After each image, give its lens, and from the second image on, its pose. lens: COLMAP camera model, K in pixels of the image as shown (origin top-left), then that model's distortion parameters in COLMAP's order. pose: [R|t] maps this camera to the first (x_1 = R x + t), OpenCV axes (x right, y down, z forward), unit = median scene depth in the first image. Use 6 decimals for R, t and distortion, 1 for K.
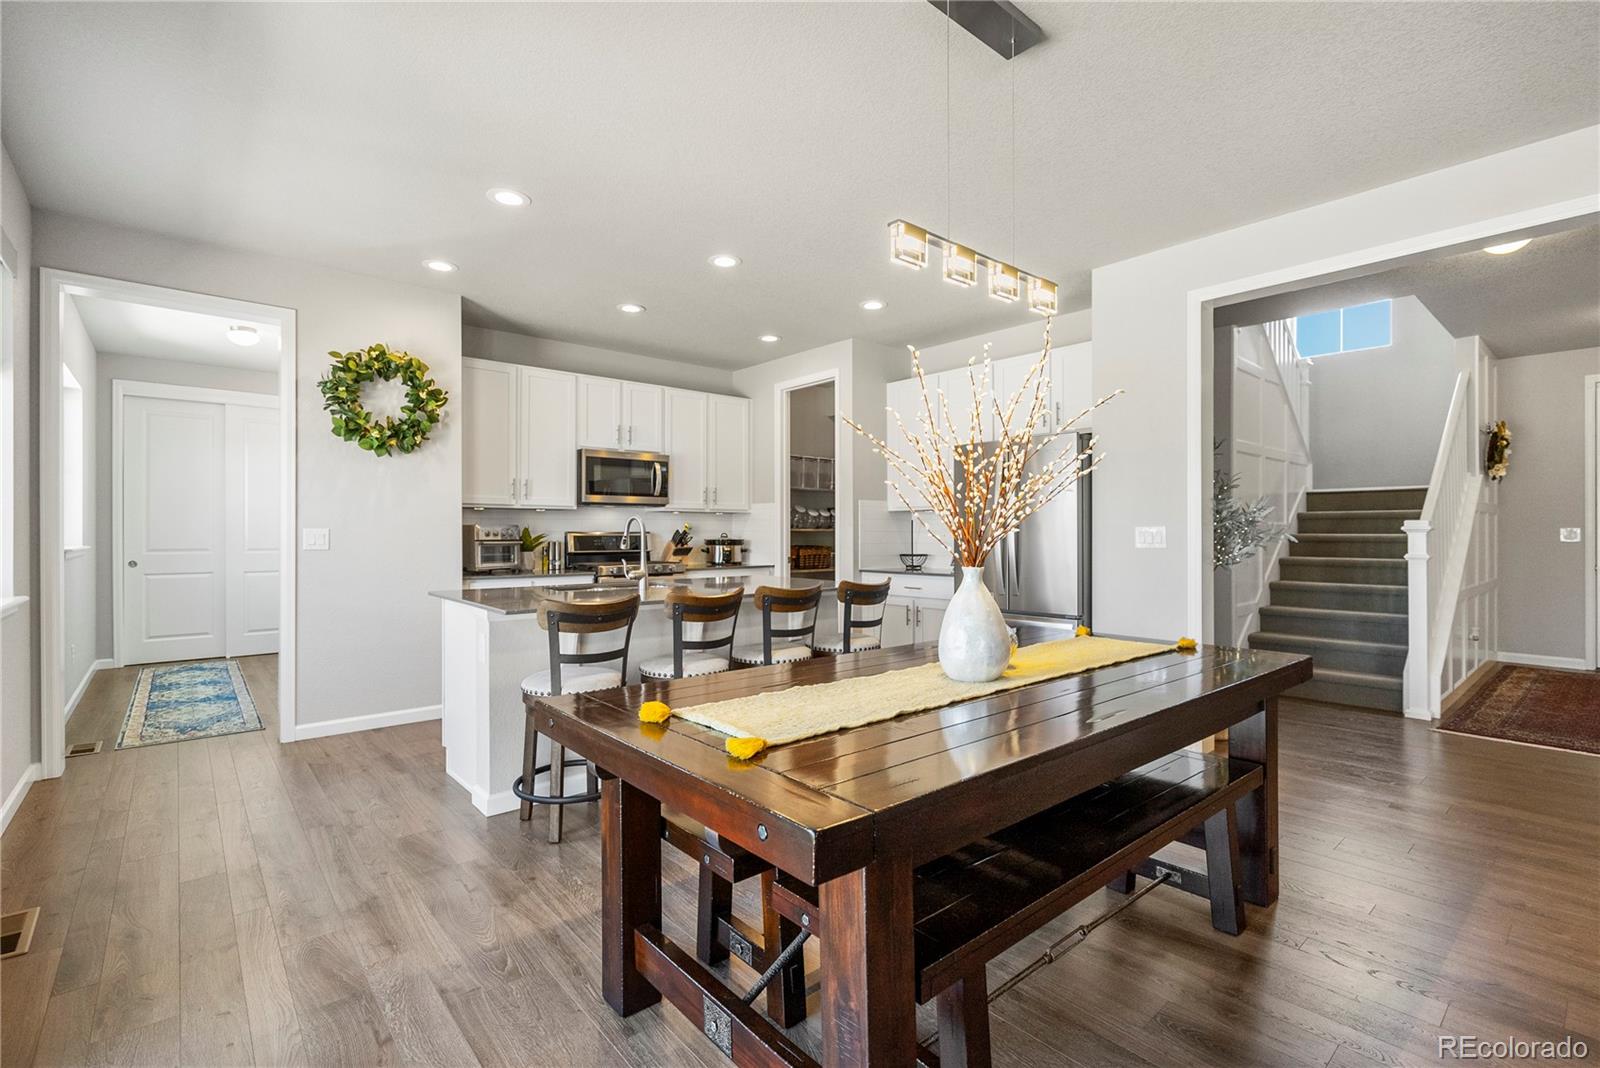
lens RADIAL K [[721.8, 0, 800.0], [0, 721.8, 534.0], [0, 0, 1]] dist [-0.004963, 0.000836]
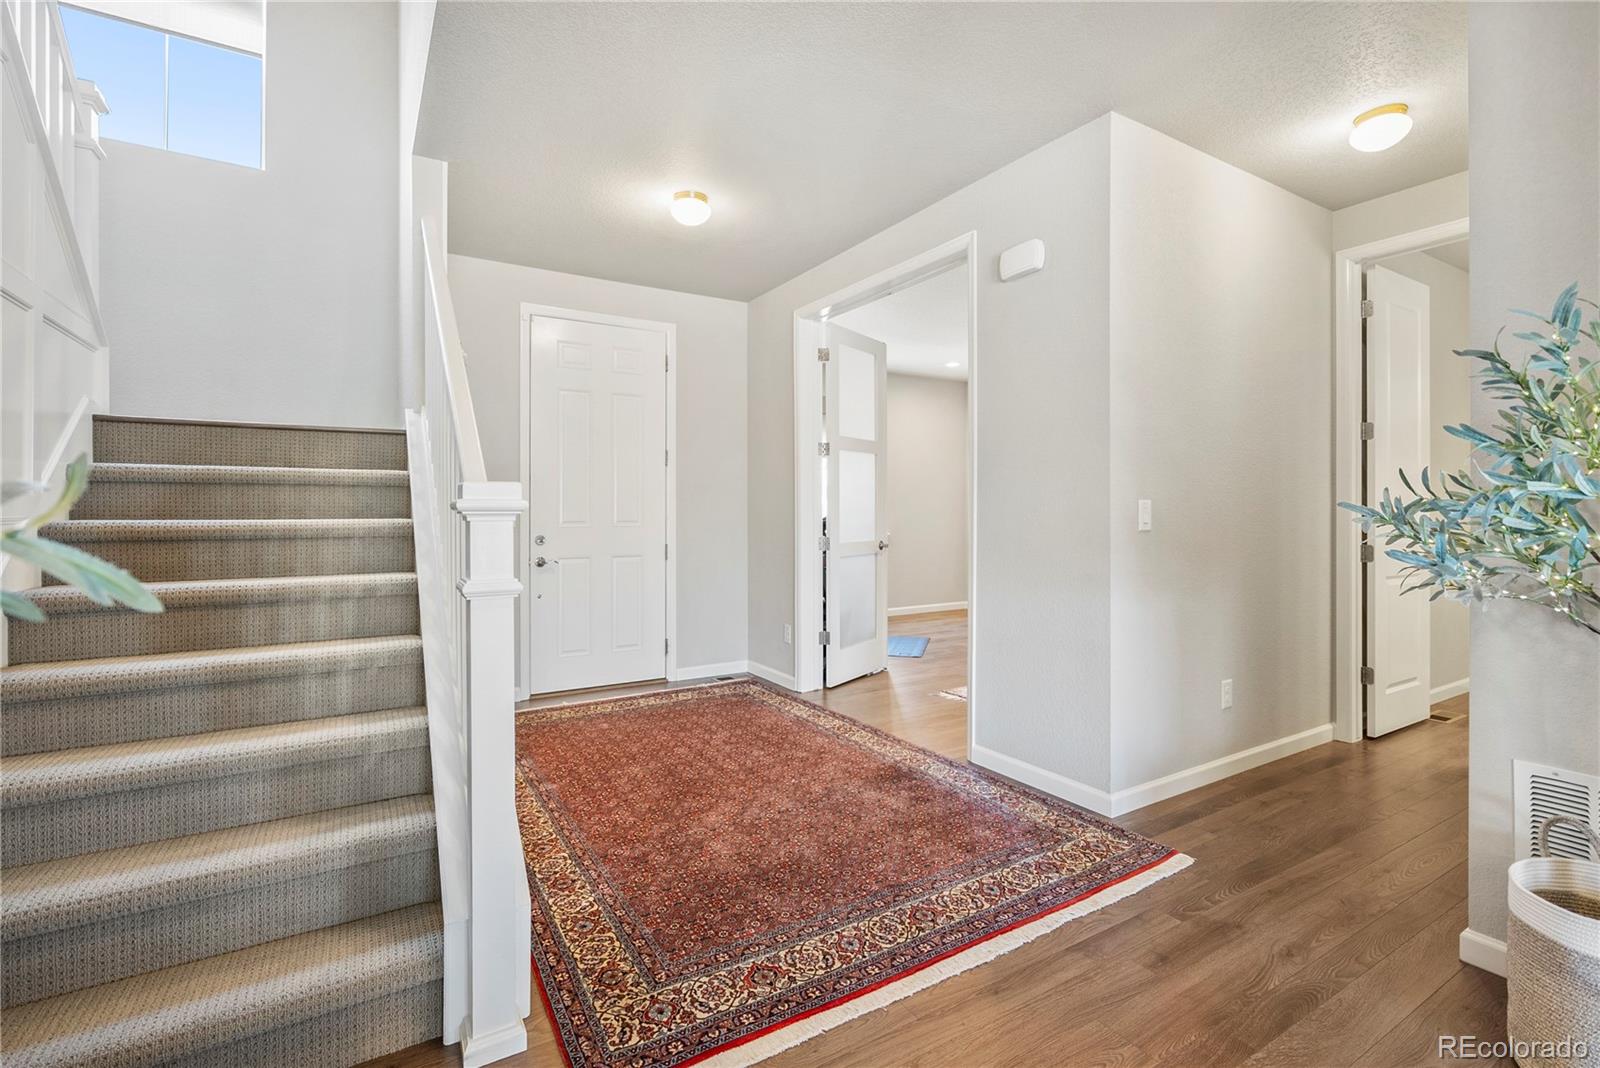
lens RADIAL K [[738.0, 0, 801.5], [0, 738.0, 509.4], [0, 0, 1]] dist [-0.000988, -0.000308]
pose [[0.166445, 0.004589, 0.986040, 0.475471], [0.002903, 0.999983, -0.005144, -0.003427], [-0.986046, 0.003719, 0.166429, 0.707602]]
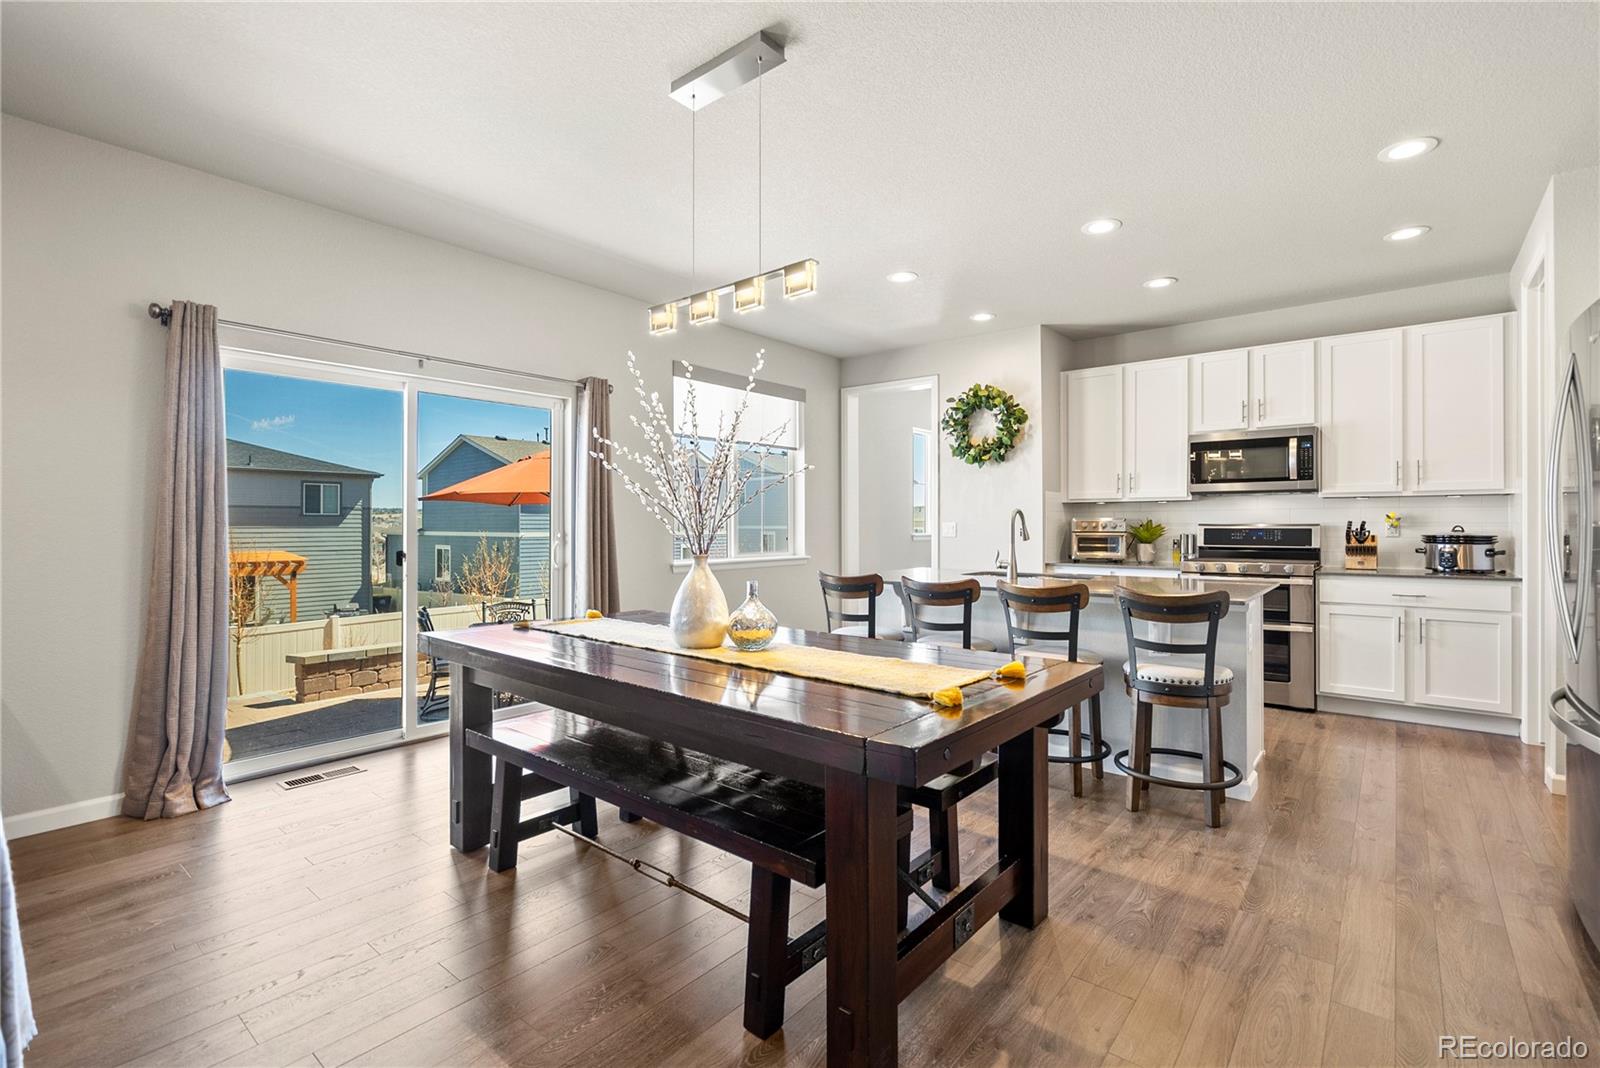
lens RADIAL K [[730.4, 0, 802.1], [0, 730.4, 525.5], [0, 0, 1]] dist [0.000363, 0.000111]
pose [[0.172664, 0.000134, -0.984981, 0.595349], [-0.002172, 0.999998, -0.000244, 0.000187], [0.984978, 0.002181, 0.172664, 0.375541]]
